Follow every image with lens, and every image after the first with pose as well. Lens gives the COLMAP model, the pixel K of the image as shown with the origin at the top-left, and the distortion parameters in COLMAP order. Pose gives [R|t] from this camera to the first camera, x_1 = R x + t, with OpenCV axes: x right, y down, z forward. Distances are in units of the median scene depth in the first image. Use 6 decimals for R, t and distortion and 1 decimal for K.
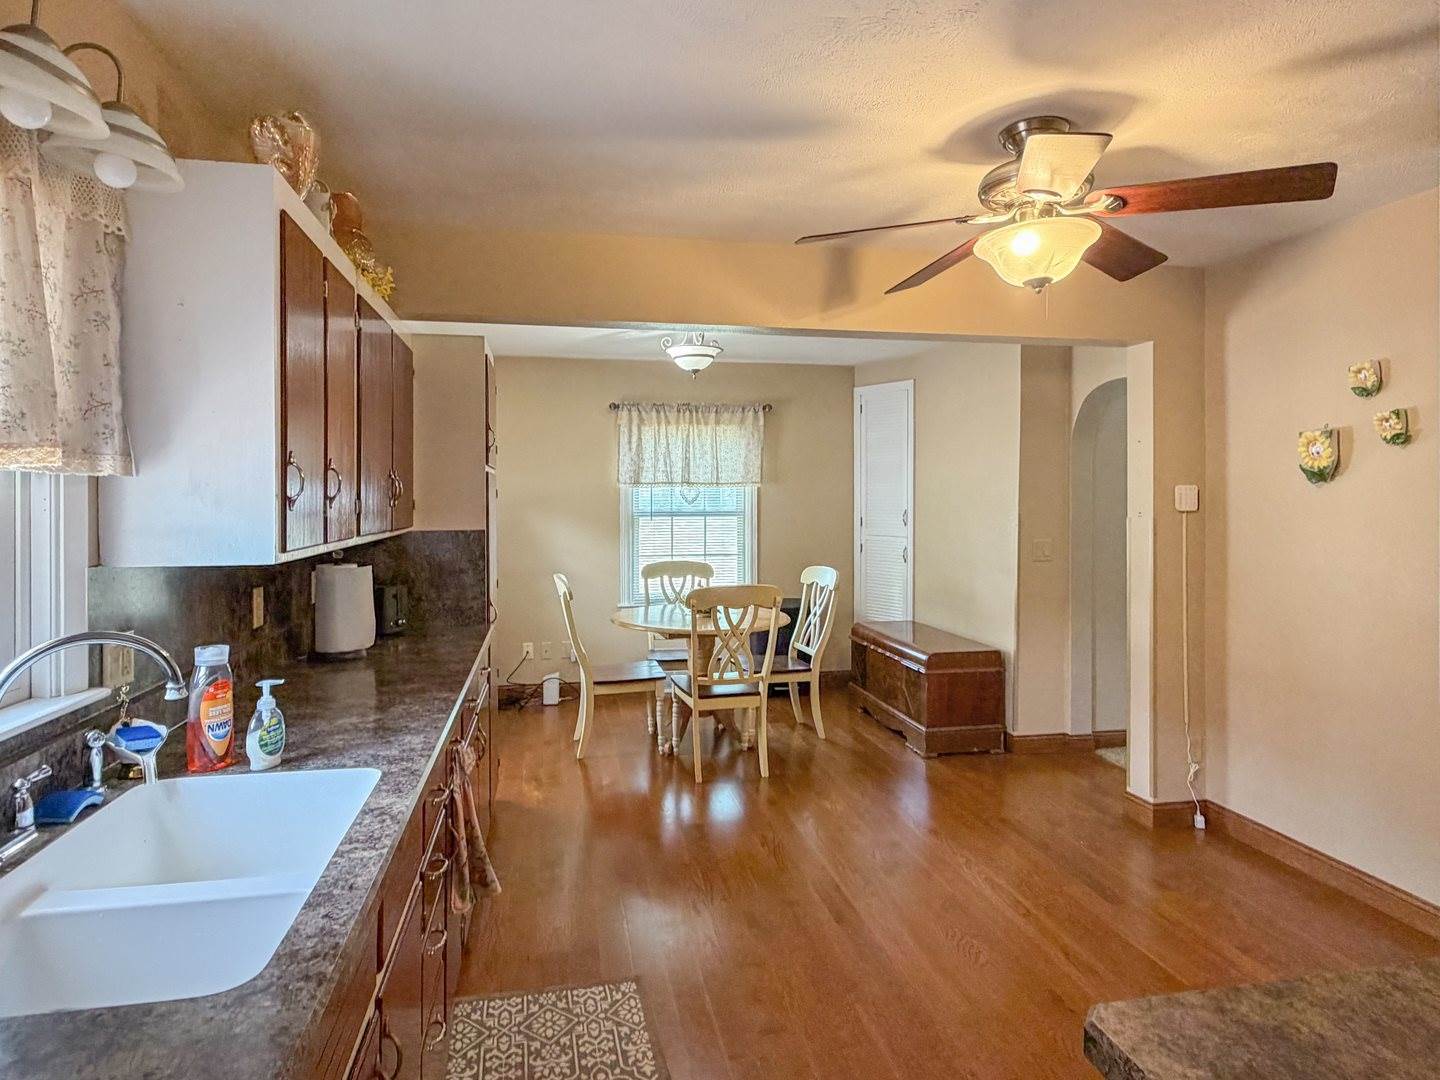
lens RADIAL K [[801.4, 0, 716.2], [0, 801.4, 506.1], [0, 0, 1]] dist [0.001314, -0.000149]
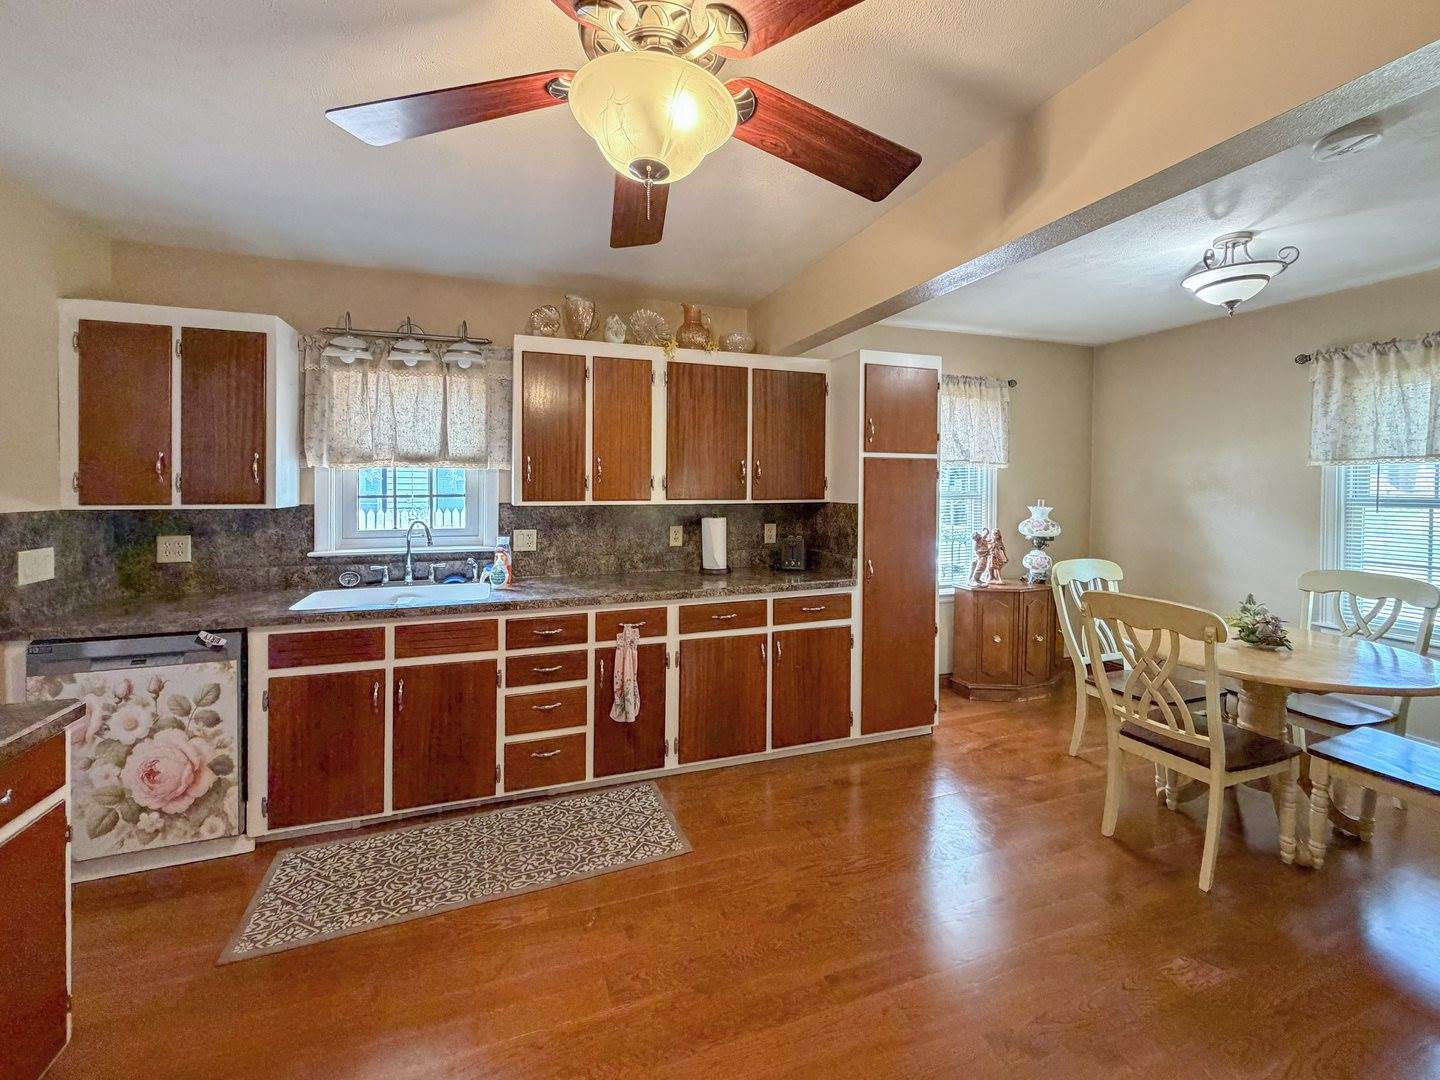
lens RADIAL K [[592.5, 0, 709.3], [0, 592.5, 479.3], [0, 0, 1]] dist [0.000739, -0.000031]
pose [[0.147995, -0.001268, -0.988987, 0.364955], [-0.011026, 0.999935, -0.002932, -0.002295], [0.988927, 0.011339, 0.147972, 0.378342]]
